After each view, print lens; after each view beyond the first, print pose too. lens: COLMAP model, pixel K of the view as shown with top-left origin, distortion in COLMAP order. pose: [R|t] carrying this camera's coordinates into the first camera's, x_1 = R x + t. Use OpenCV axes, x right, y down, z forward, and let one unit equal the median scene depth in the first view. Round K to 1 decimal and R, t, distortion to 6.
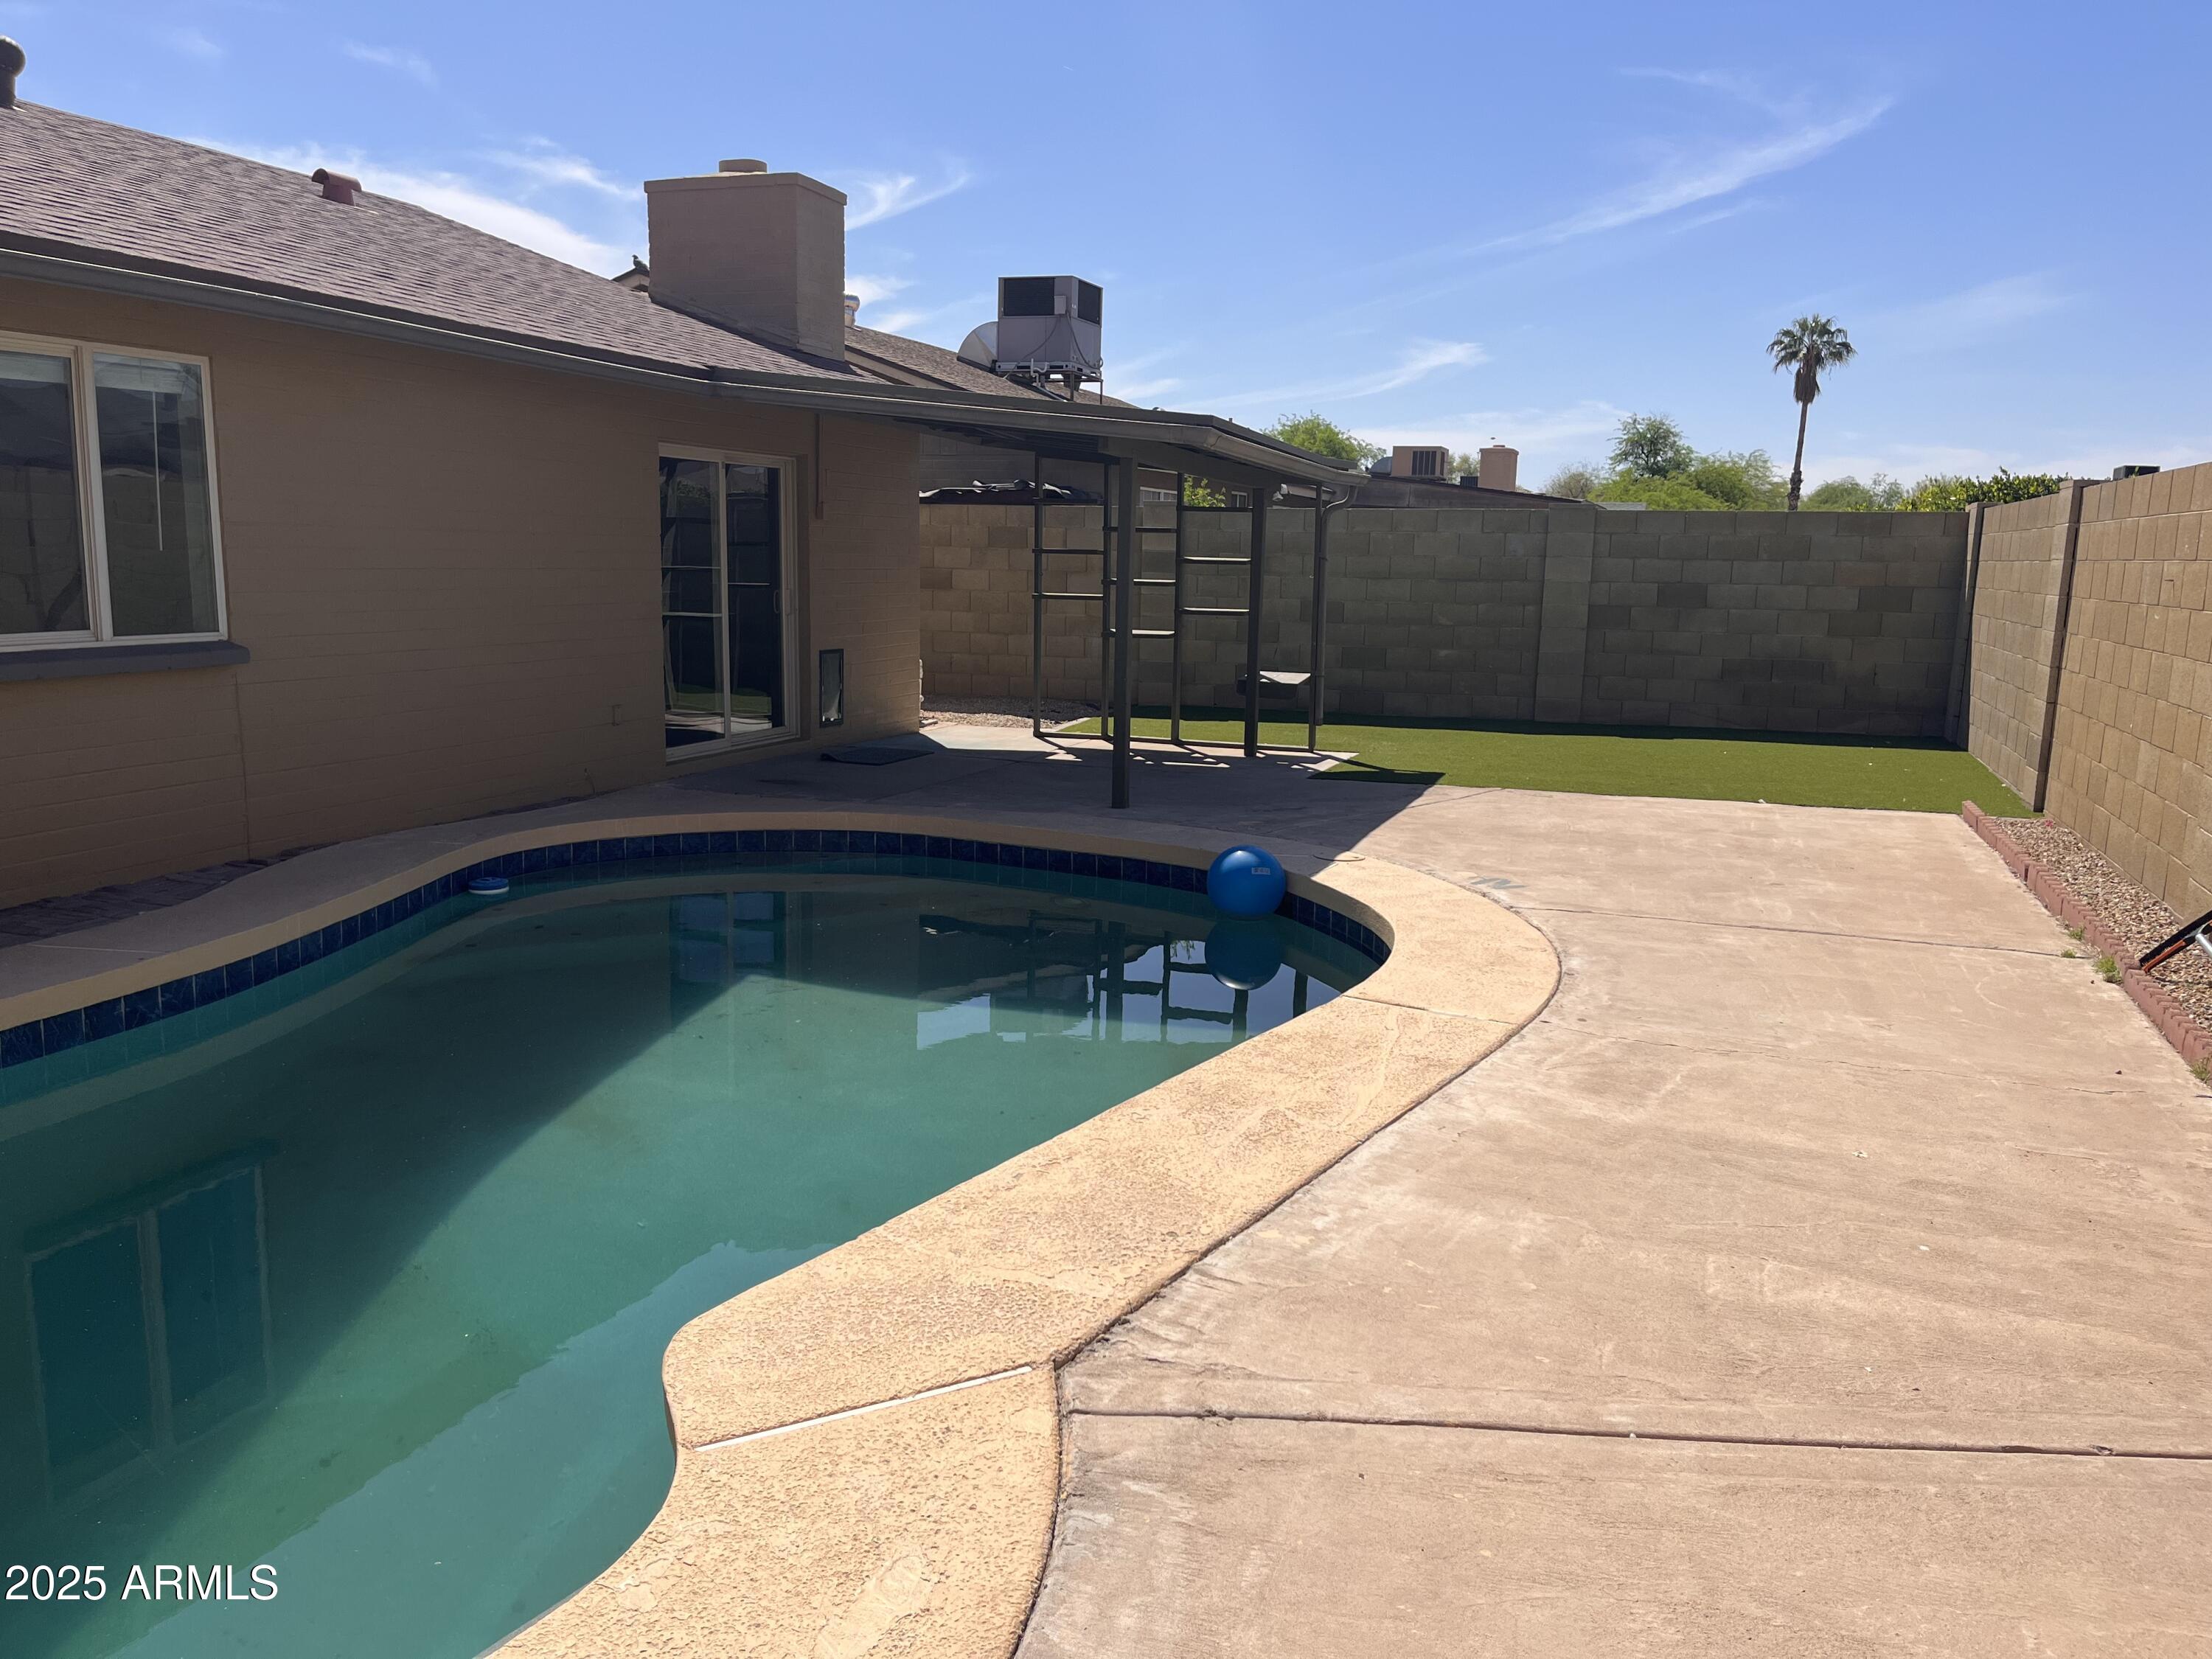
lens RADIAL K [[1683.6, 0, 1094.3], [0, 1683.6, 828.2], [0, 0, 1]] dist [0.044513, -0.063027]
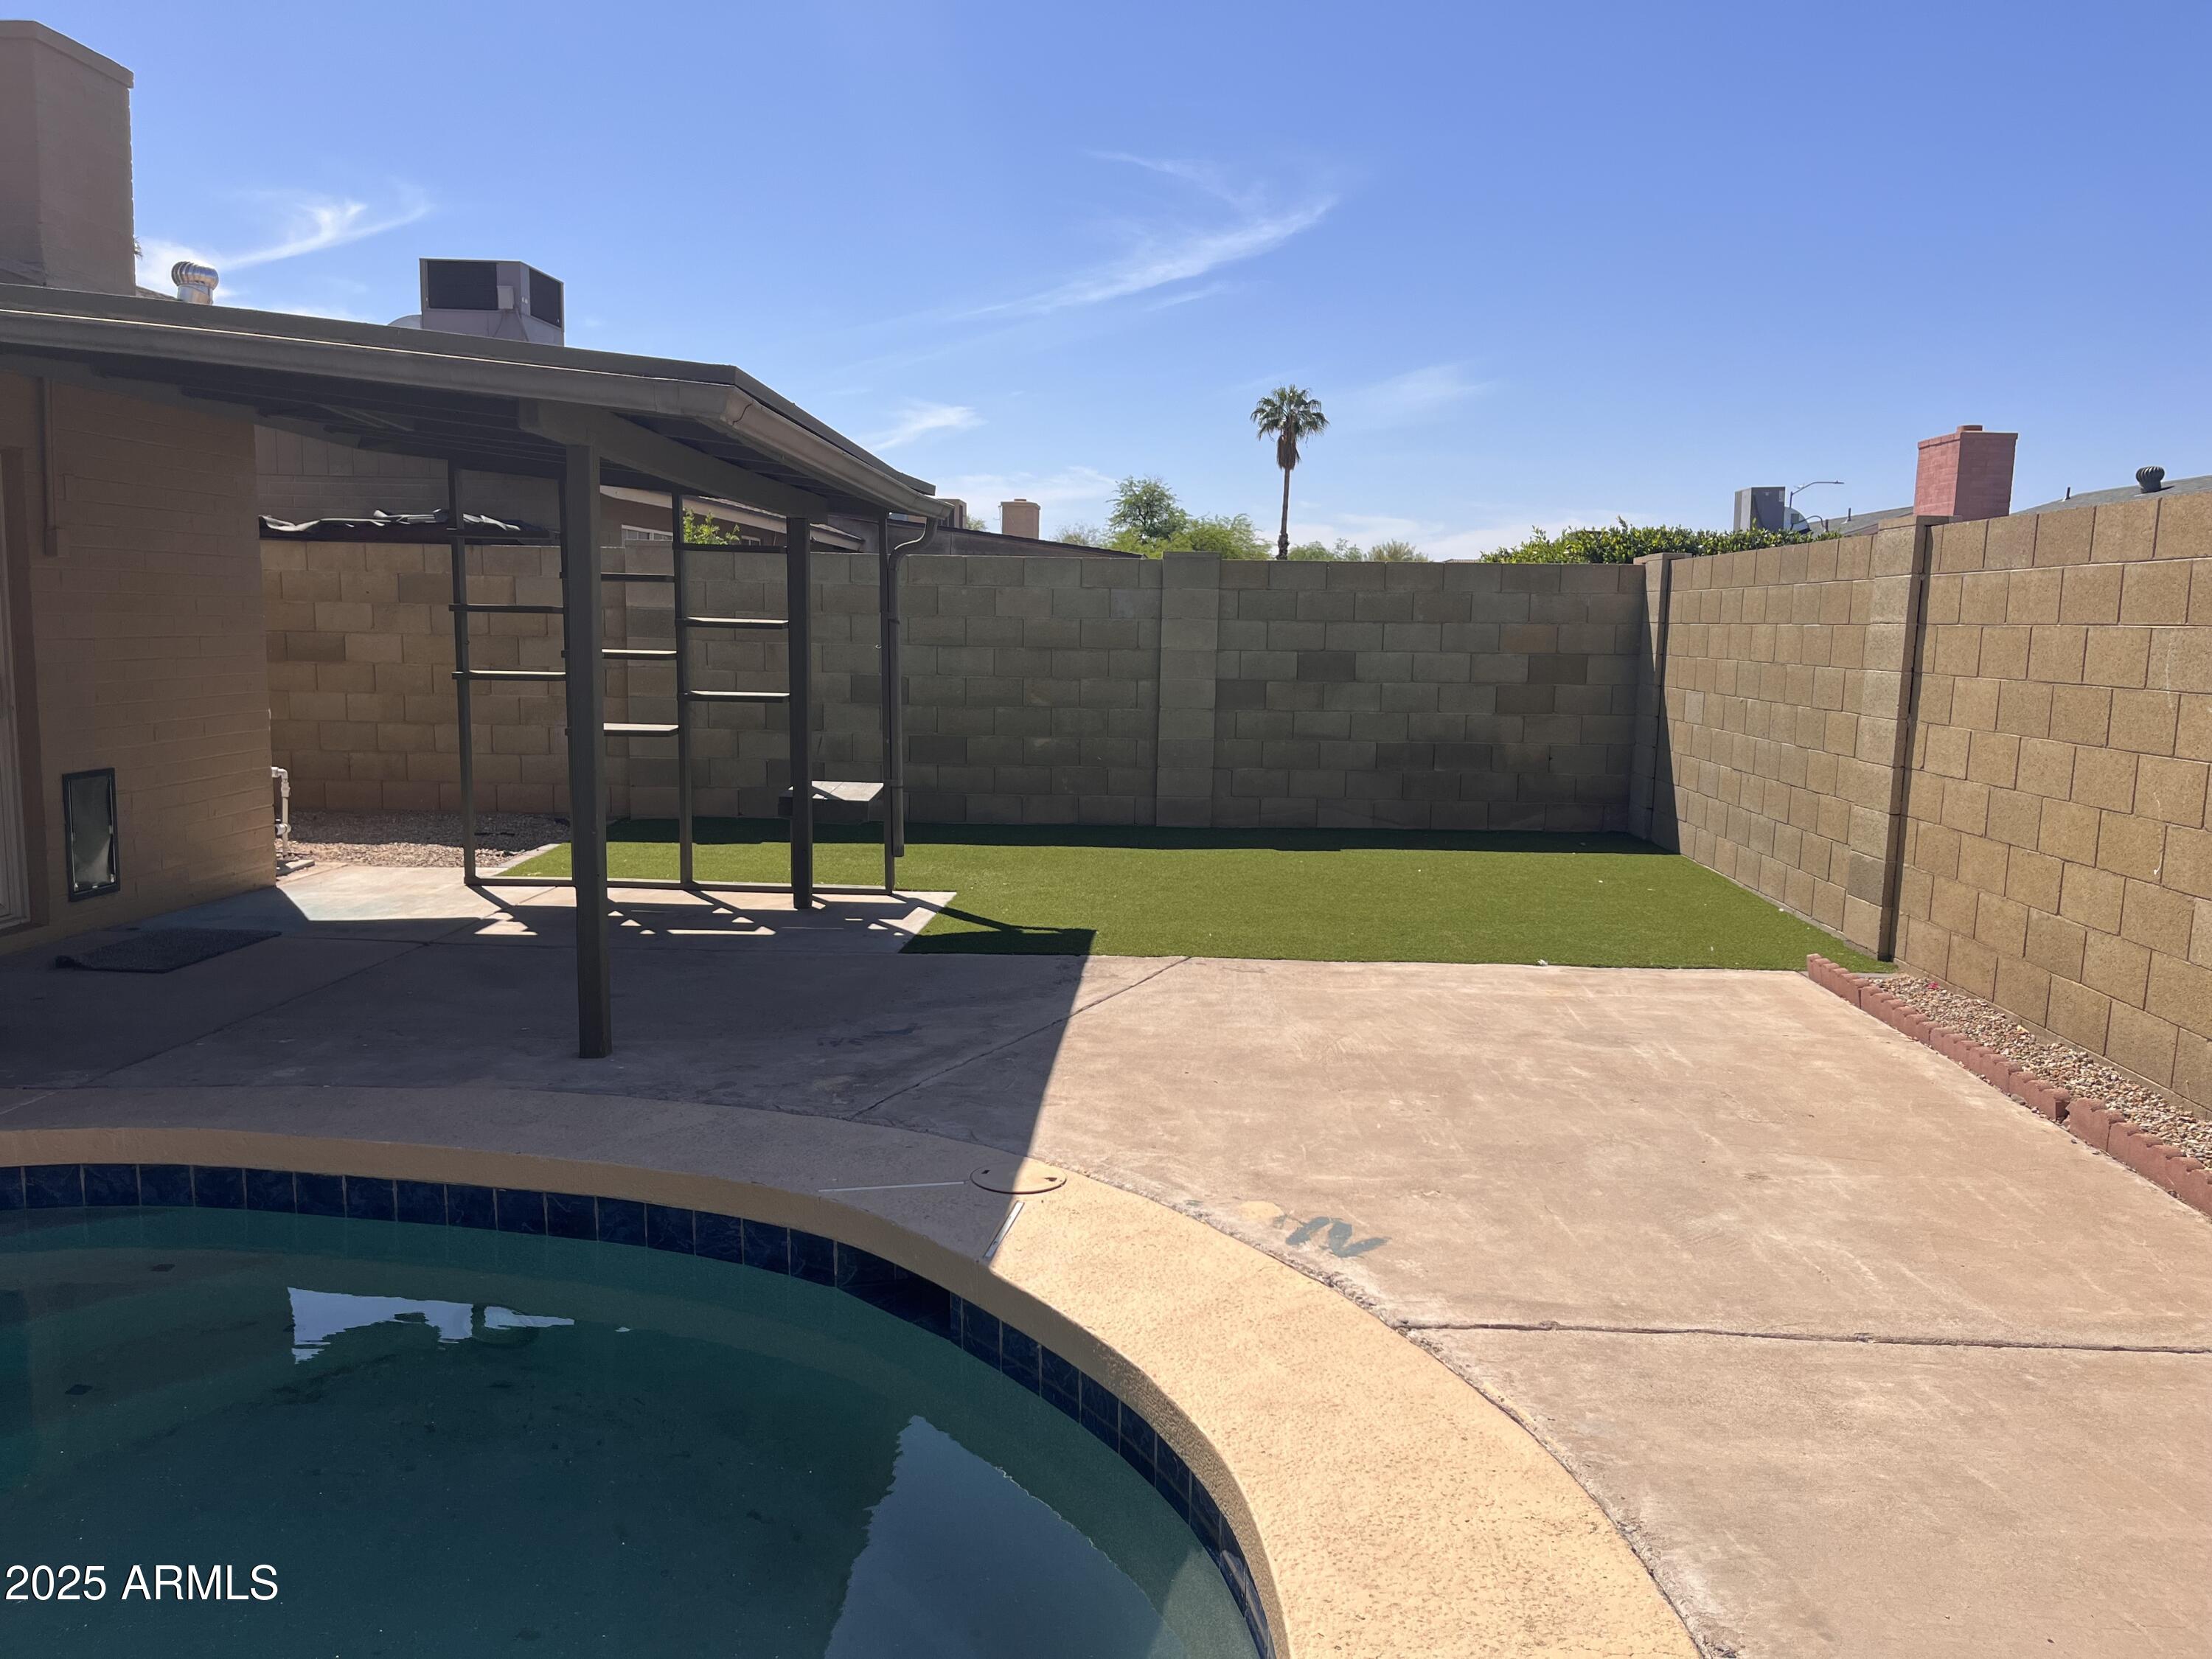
lens RADIAL K [[1637.7, 0, 1167.6], [0, 1637.7, 828.7], [0, 0, 1]] dist [0.036878, -0.063360]
pose [[0.943767, -0.042820, 0.327827, 0.014016], [0.052177, 0.998442, -0.019795, -0.049457], [-0.326468, 0.035786, 0.944530, 0.292975]]
